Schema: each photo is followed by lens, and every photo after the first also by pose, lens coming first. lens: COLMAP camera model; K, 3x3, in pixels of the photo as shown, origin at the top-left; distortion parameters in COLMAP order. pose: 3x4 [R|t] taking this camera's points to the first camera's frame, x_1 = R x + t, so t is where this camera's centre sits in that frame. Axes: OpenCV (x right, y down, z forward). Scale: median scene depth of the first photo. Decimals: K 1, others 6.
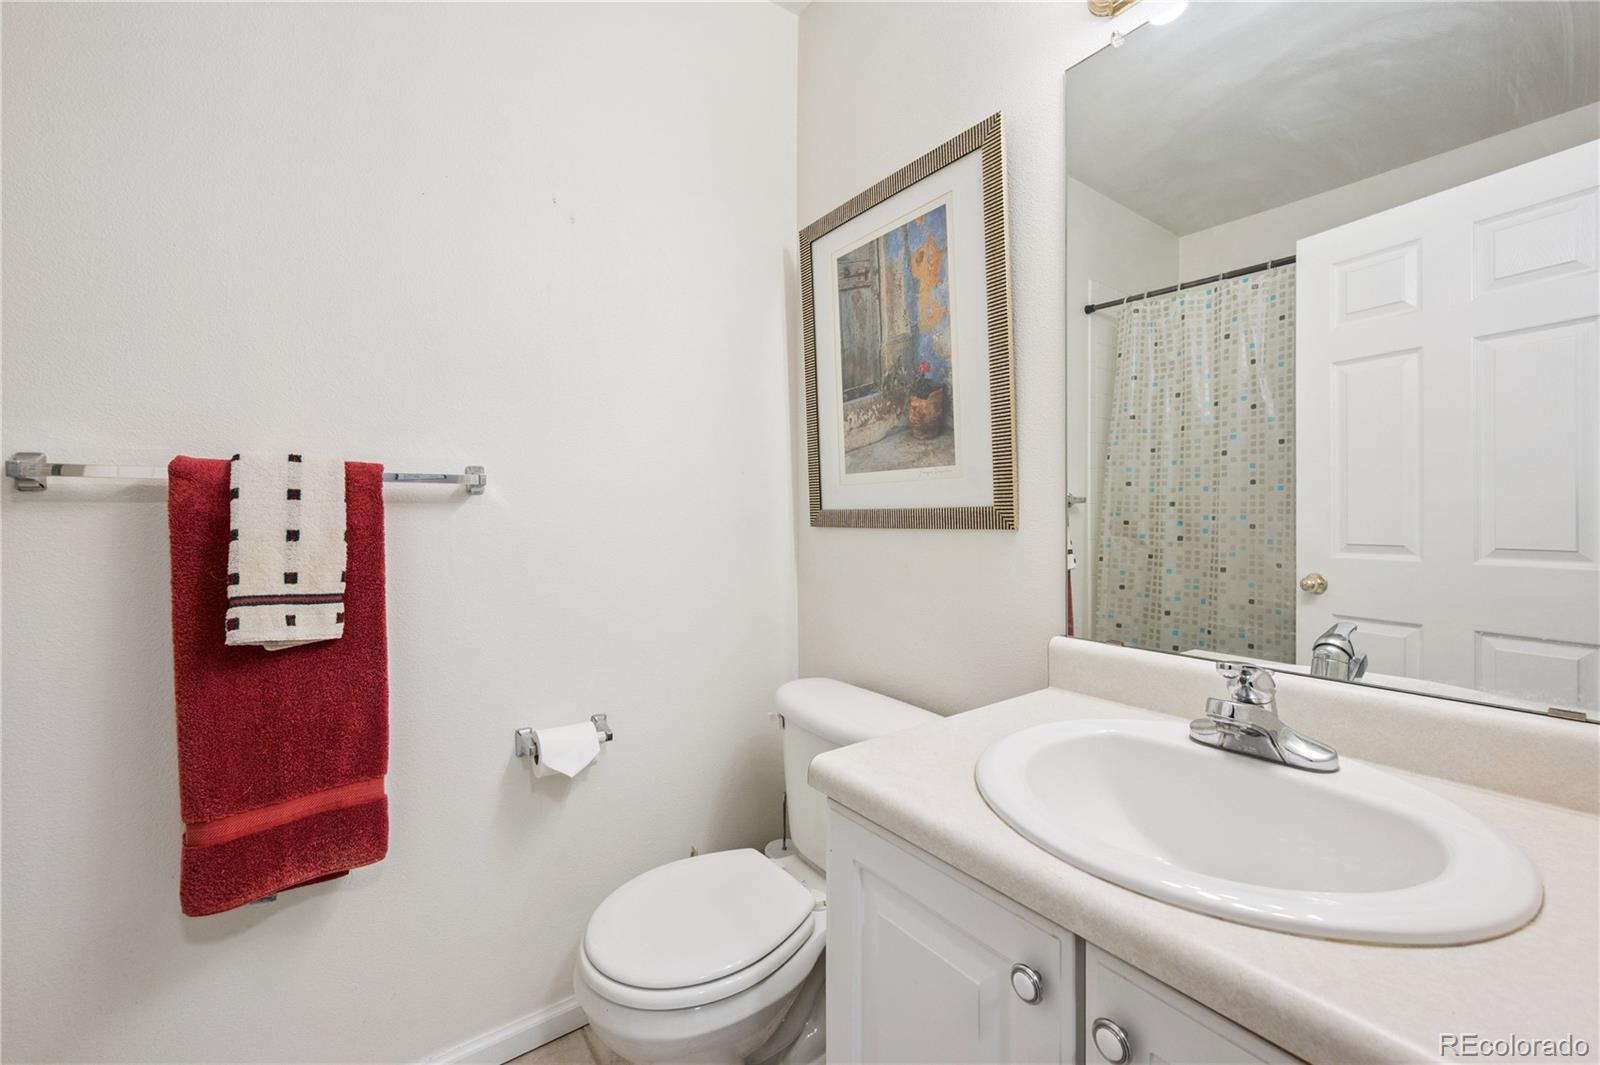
lens RADIAL K [[645.8, 0, 795.0], [0, 645.8, 506.9], [0, 0, 1]] dist [0.001994, -0.000105]
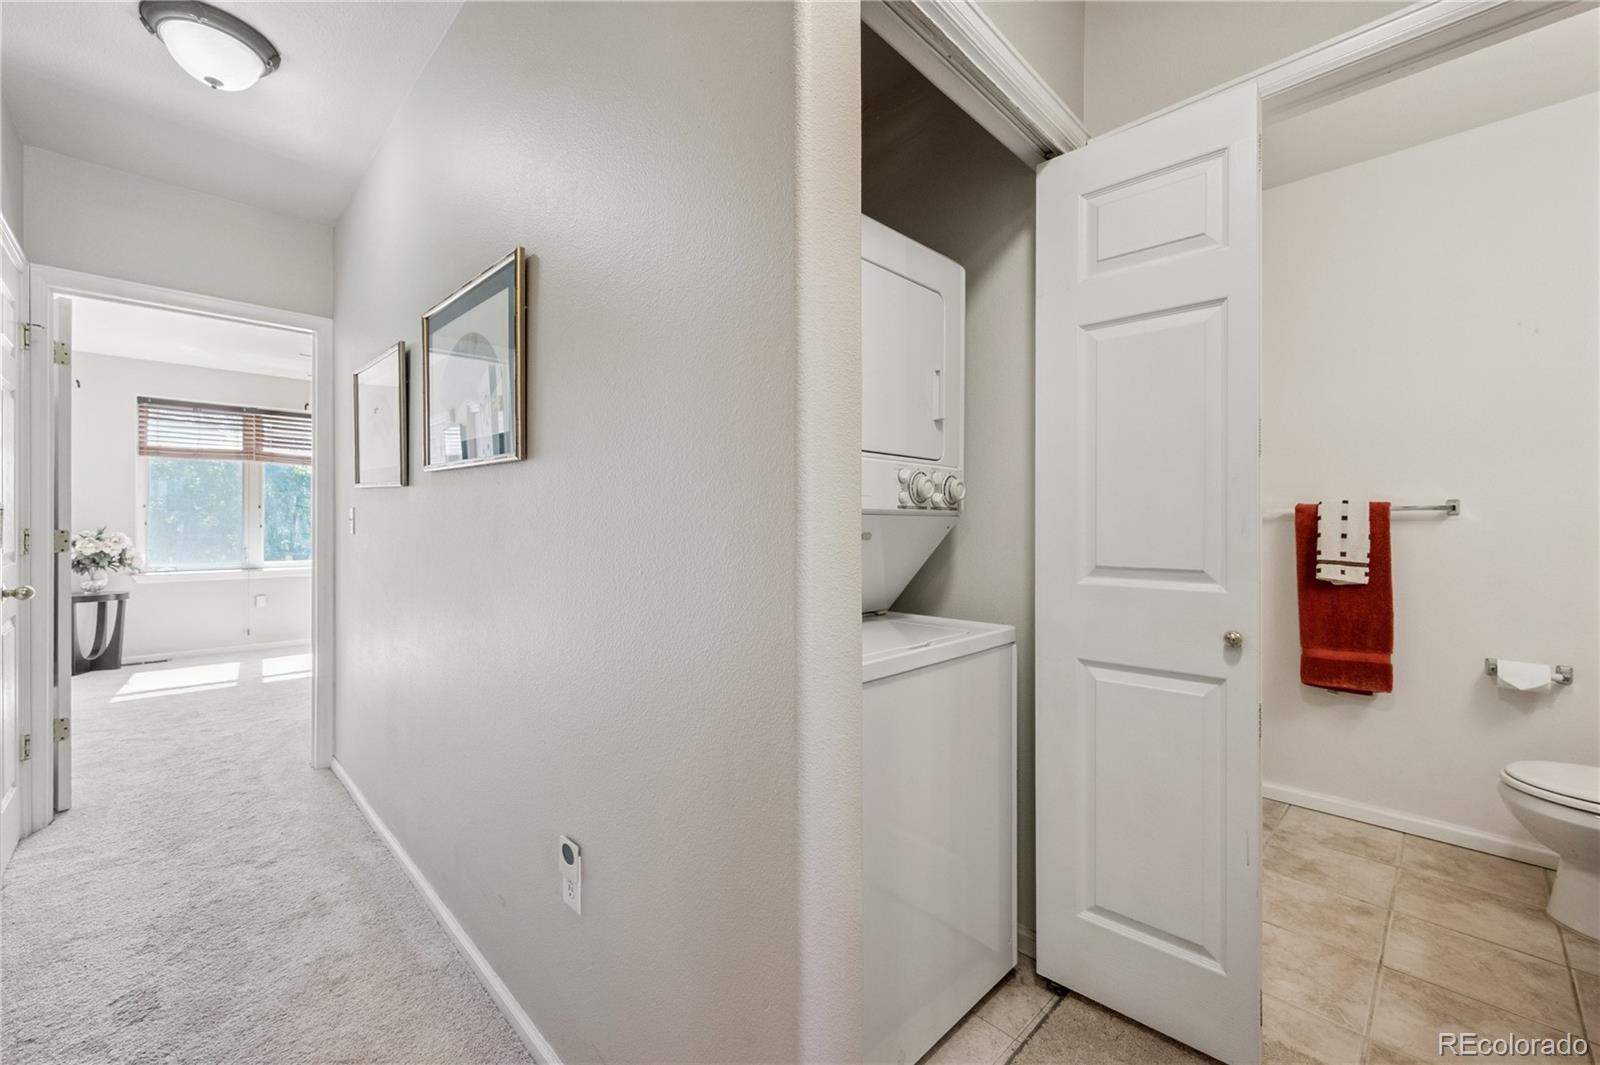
lens RADIAL K [[645.8, 0, 800.5], [0, 645.8, 527.2], [0, 0, 1]] dist [0.001994, -0.000105]
pose [[0.142558, -0.001185, -0.989786, 1.201615], [0.006166, 0.999981, -0.000309, 0.002180], [0.989767, -0.006059, 0.142562, -1.218007]]
